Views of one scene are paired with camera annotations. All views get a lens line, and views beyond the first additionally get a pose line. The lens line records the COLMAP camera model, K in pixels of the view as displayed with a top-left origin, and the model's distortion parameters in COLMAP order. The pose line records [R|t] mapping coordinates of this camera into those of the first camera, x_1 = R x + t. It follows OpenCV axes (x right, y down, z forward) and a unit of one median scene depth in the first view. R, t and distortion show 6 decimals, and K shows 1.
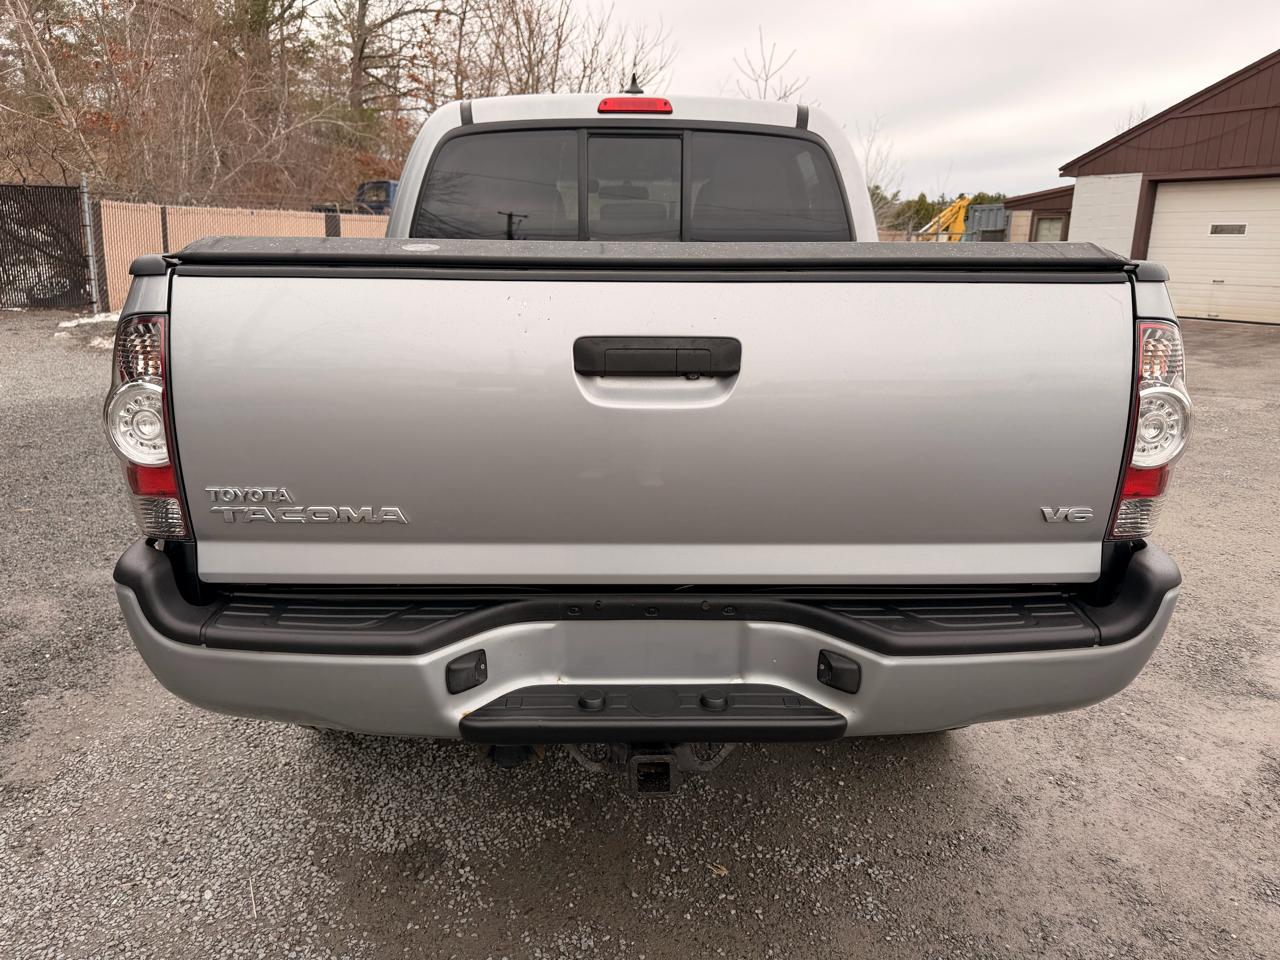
lens RADIAL K [[913.7, 0, 640.0], [0, 913.7, 480.0], [0, 0, 1]] dist [0.051053, -0.068380]
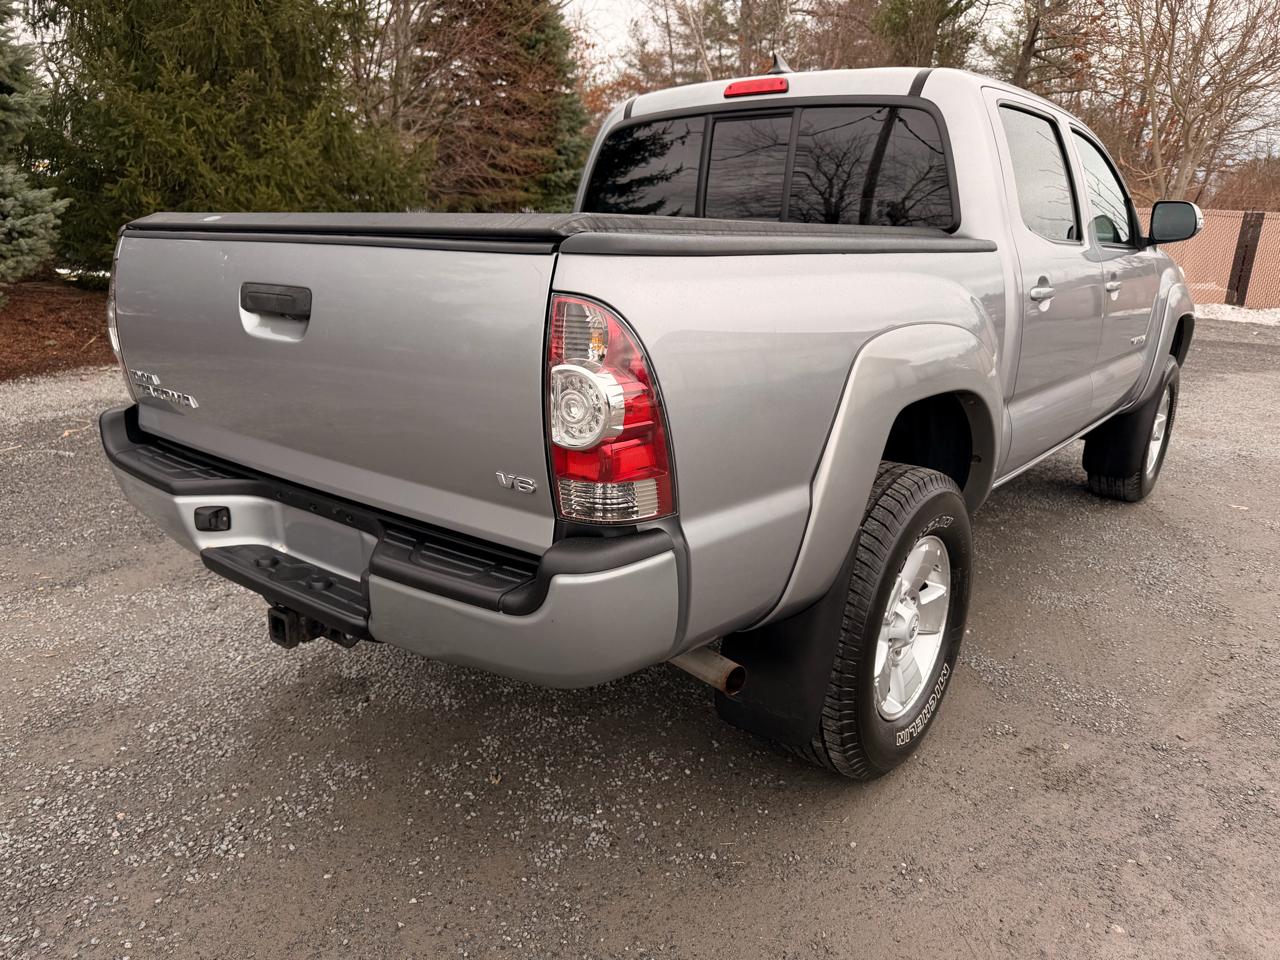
lens RADIAL K [[917.7, 0, 632.9], [0, 917.7, 482.2], [0, 0, 1]] dist [0.013165, -0.012145]
pose [[0.765775, 0.174735, -0.618915, 1.137512], [-0.166881, 0.983406, 0.071160, -0.054294], [0.621079, 0.048792, 0.782228, 0.273879]]
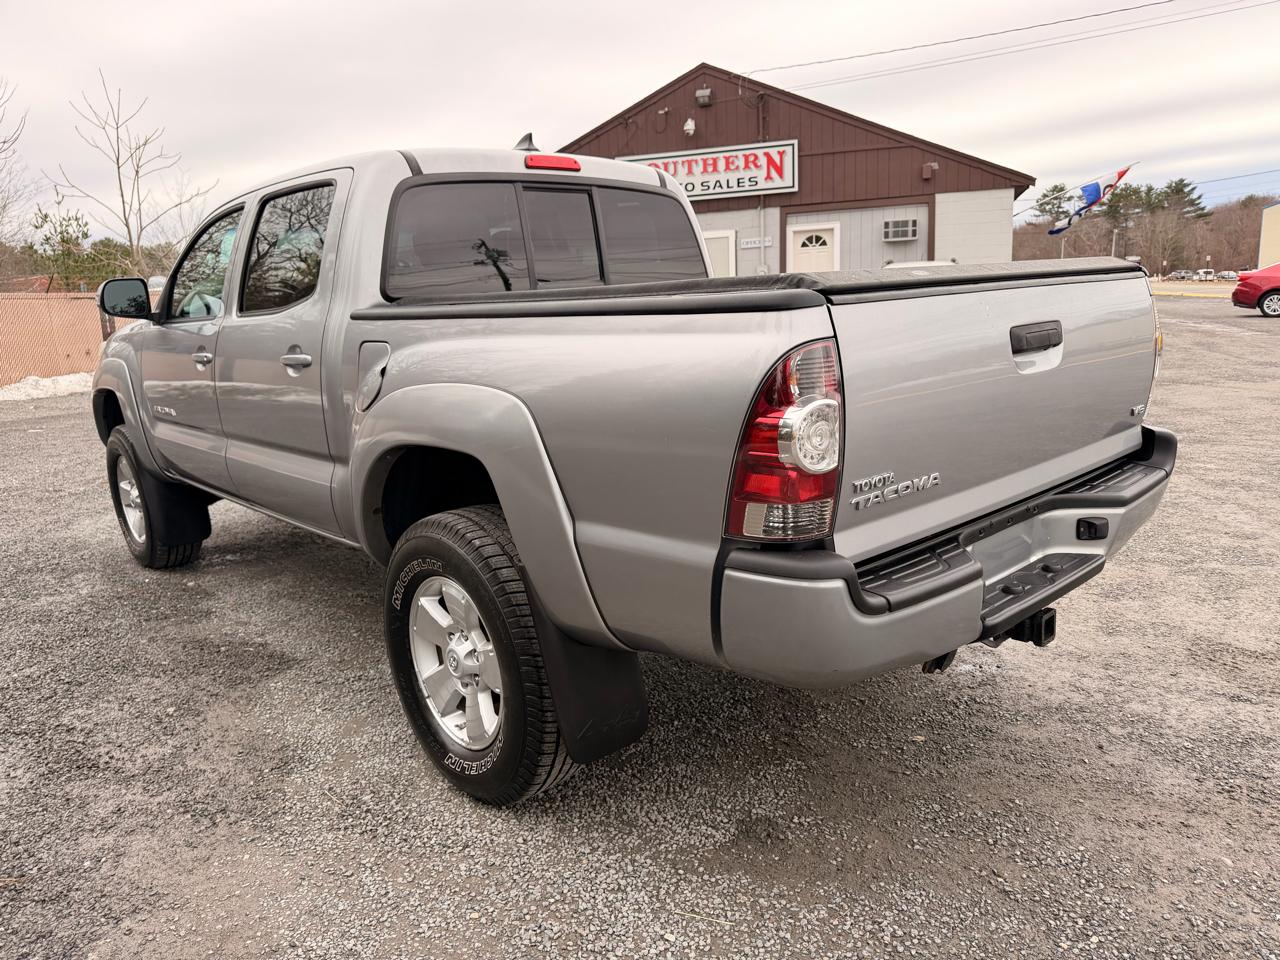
lens RADIAL K [[913.7, 0, 640.0], [0, 913.7, 480.0], [0, 0, 1]] dist [0.051053, -0.068380]
pose [[0.744831, -0.180859, 0.642275, -1.343318], [0.216031, 0.976083, 0.024330, -0.078045], [-0.631314, 0.120630, 0.766088, 0.262973]]
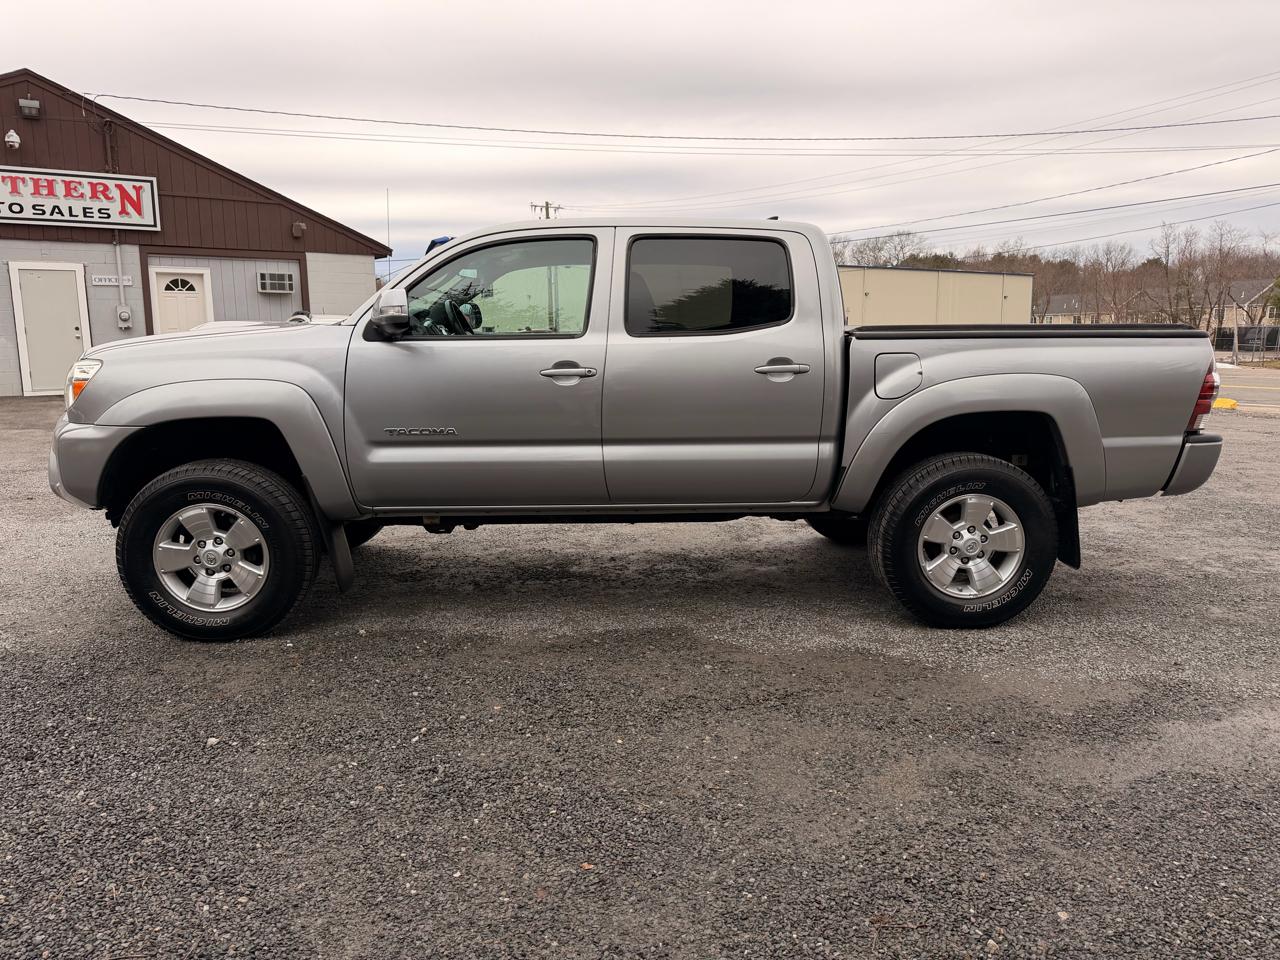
lens RADIAL K [[917.7, 0, 632.9], [0, 917.7, 482.2], [0, 0, 1]] dist [0.013165, -0.012145]
pose [[-0.040333, -0.175681, 0.983620, -3.159495], [0.239537, 0.954015, 0.180216, -0.693364], [-0.970049, 0.242882, 0.003604, 2.626466]]
